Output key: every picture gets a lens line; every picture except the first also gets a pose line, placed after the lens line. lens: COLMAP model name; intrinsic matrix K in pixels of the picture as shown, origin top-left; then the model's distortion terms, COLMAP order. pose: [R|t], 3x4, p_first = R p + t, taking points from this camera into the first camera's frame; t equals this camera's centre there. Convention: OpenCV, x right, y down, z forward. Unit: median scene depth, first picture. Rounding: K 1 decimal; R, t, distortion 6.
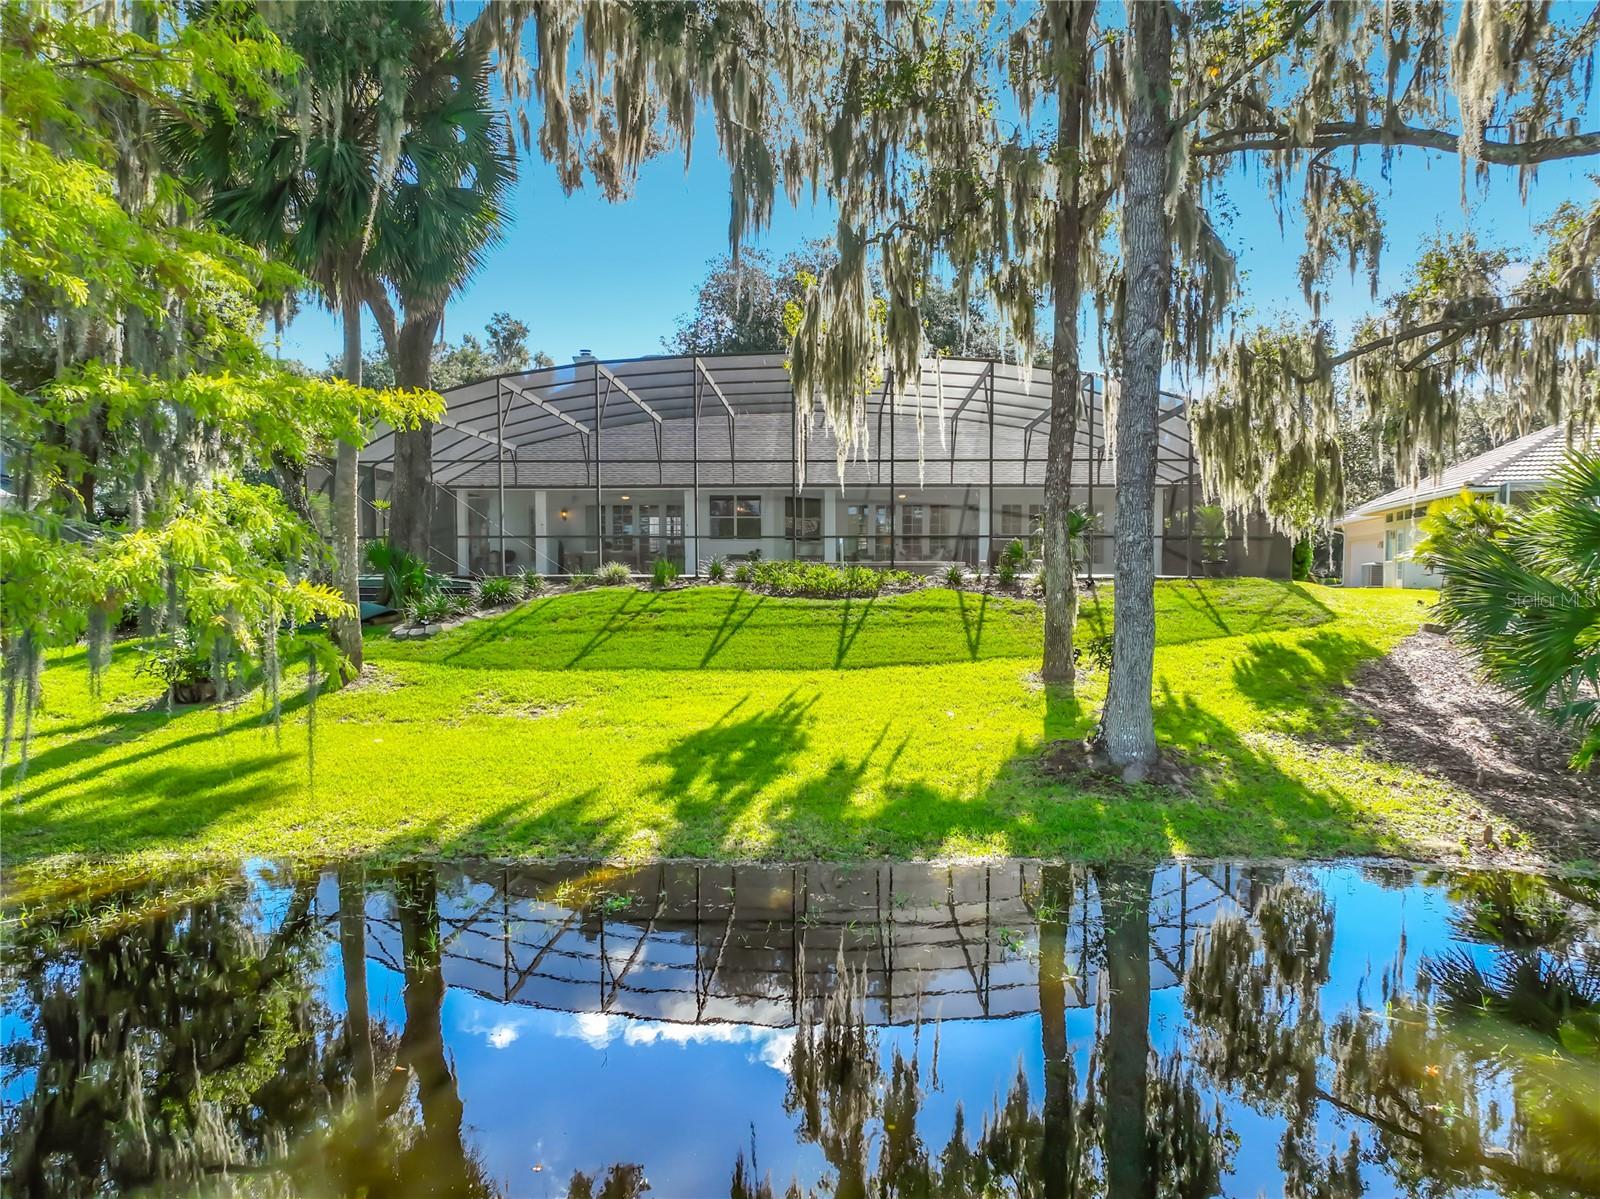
lens RADIAL K [[1117.4, 0, 806.4], [0, 1117.4, 606.0], [0, 0, 1]] dist [0.015284, 0.004191]
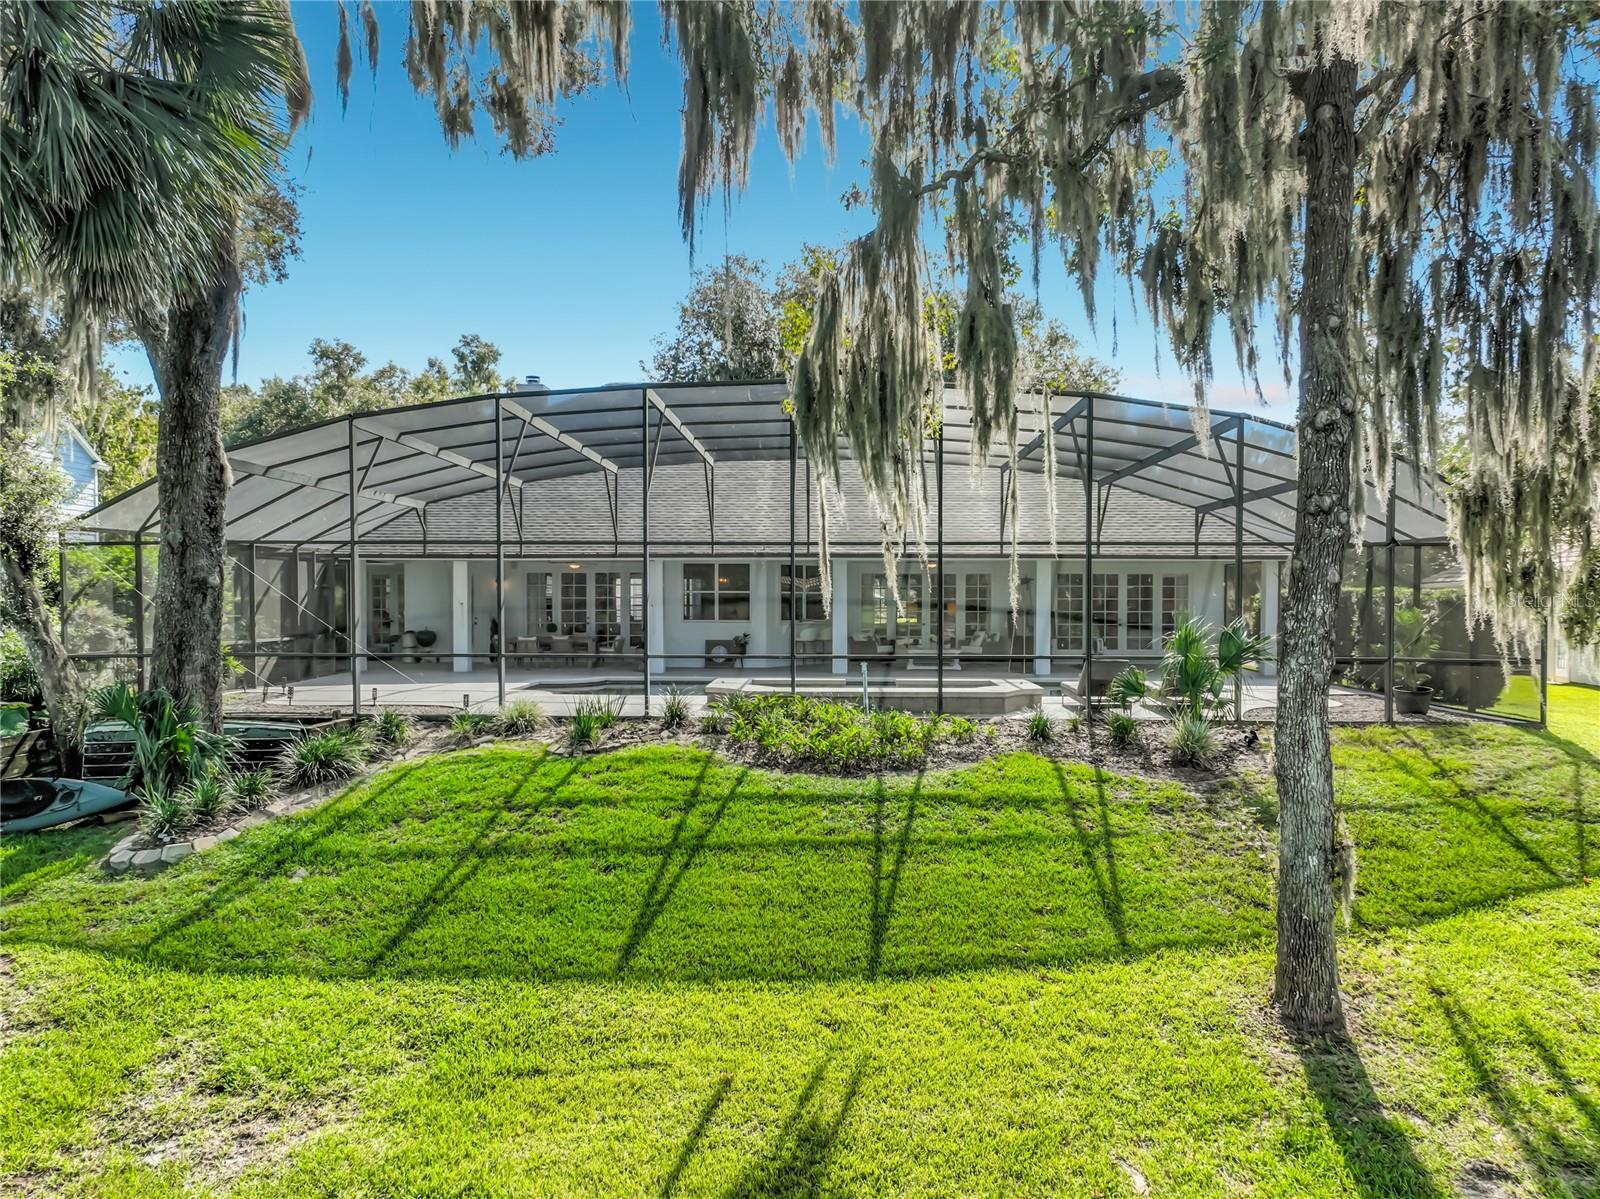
lens RADIAL K [[1117.4, 0, 797.0], [0, 1117.4, 590.4], [0, 0, 1]] dist [0.015284, 0.004191]
pose [[0.999978, 0.002291, -0.006292, -0.005153], [-0.002508, 0.999397, -0.034640, -0.092078], [0.006209, 0.034655, 0.999380, 0.391042]]
